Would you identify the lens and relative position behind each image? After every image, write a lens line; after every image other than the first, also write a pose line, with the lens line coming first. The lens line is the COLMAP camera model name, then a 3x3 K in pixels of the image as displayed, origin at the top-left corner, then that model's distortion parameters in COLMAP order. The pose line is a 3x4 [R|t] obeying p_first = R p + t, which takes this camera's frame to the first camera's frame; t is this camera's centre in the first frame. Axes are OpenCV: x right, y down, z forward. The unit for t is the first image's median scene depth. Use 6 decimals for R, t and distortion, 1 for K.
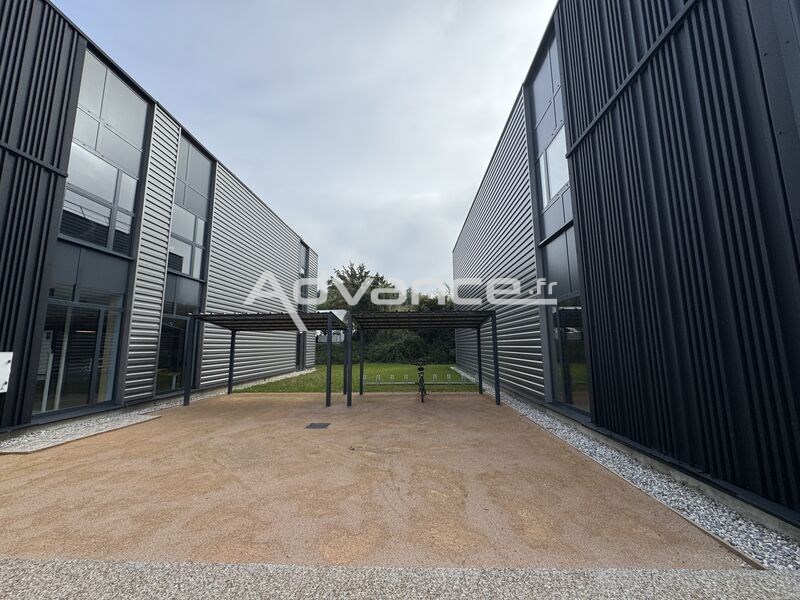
lens RADIAL K [[318.6, 0, 396.5], [0, 318.6, 298.5], [0, 0, 1]] dist [-0.000368, 0.000539]
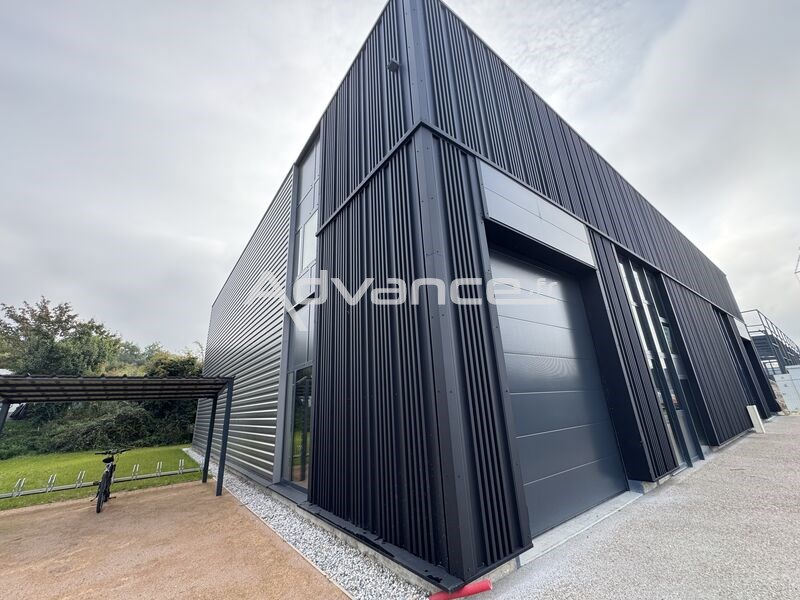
lens RADIAL K [[318.6, 0, 398.8], [0, 318.6, 299.5], [0, 0, 1]] dist [-0.000368, 0.000539]
pose [[0.779645, 0.170885, 0.602454, 0.119399], [-0.048572, 0.975651, -0.213883, -0.007100], [-0.624335, 0.137491, 0.768962, 0.010374]]
